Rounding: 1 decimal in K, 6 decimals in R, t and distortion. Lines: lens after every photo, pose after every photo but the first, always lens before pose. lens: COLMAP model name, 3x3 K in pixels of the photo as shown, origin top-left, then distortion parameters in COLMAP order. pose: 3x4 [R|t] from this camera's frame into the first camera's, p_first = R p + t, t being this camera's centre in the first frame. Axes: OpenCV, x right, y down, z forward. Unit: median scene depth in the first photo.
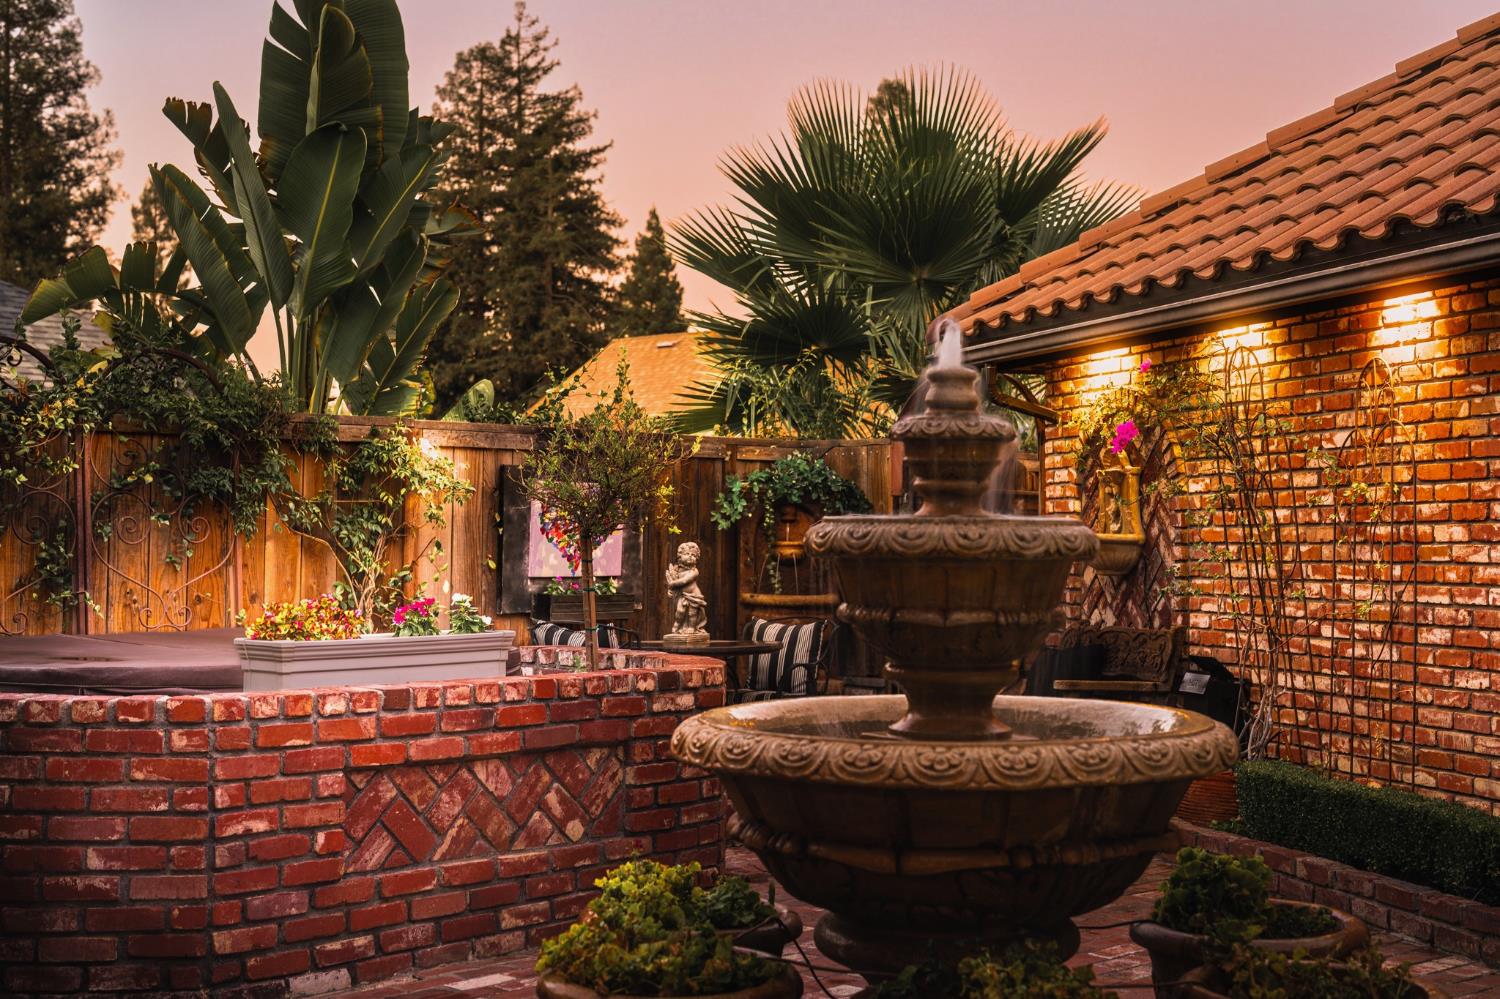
lens RADIAL K [[2081.4, 0, 750.0], [0, 2081.4, 499.5], [0, 0, 1]] dist [-0.014797, 0.061438]
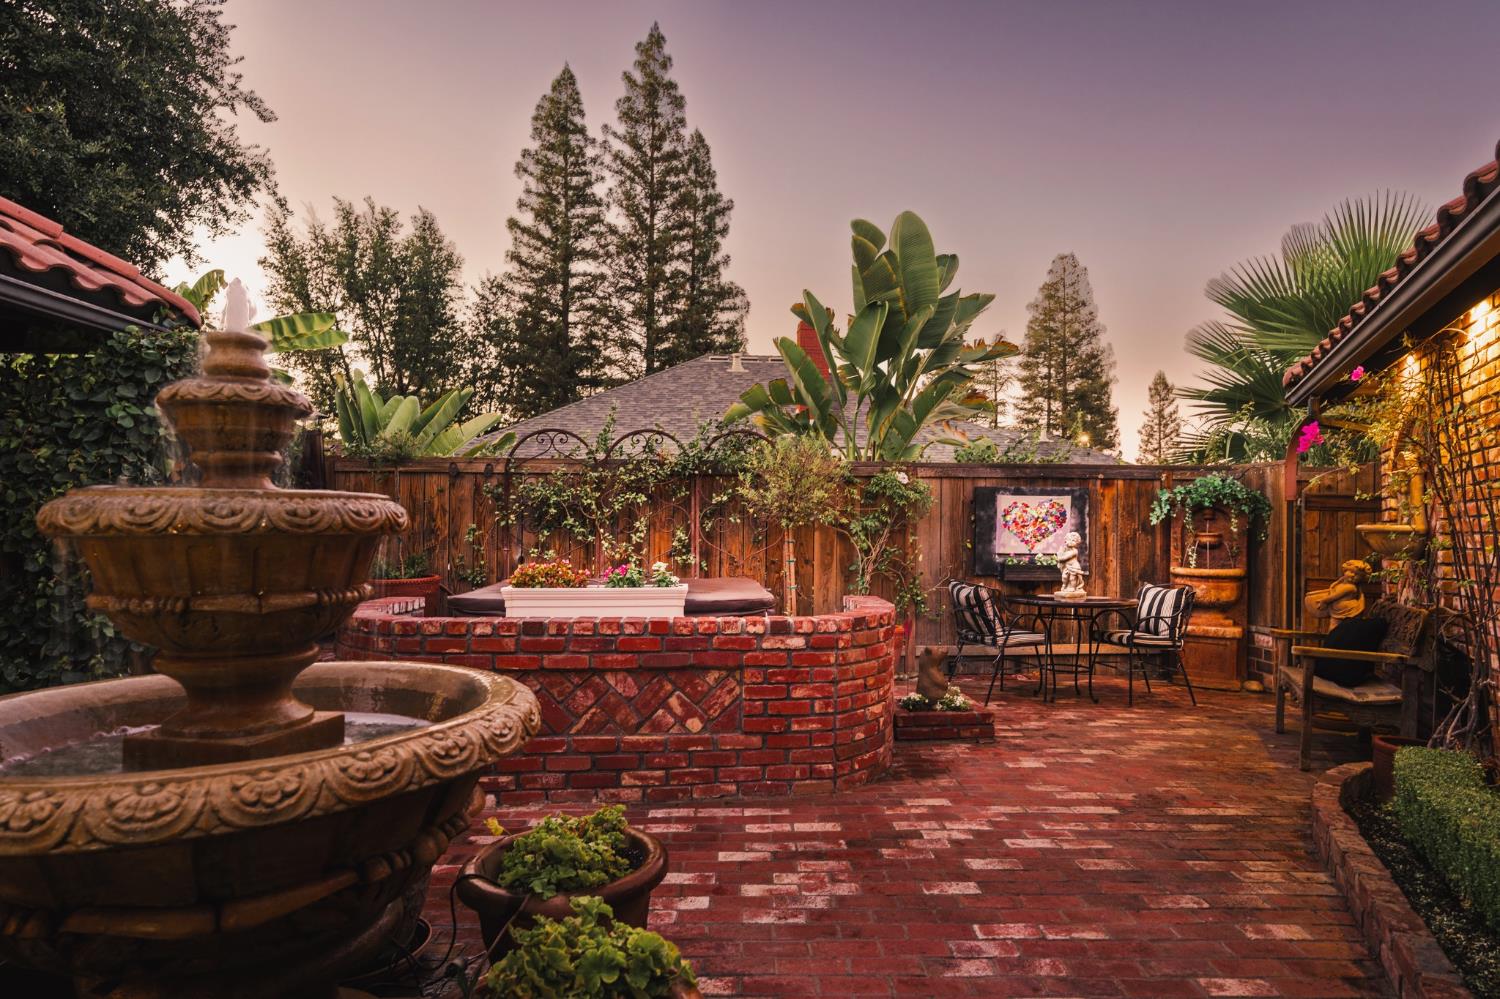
lens RADIAL K [[849.0, 0, 748.4], [0, 849.0, 529.0], [0, 0, 1]] dist [0.005151, -0.000700]
pose [[0.727434, -0.002104, -0.686174, 0.358491], [0.010383, 0.999915, 0.007942, 0.016706], [0.686099, -0.012902, 0.727394, 0.599709]]
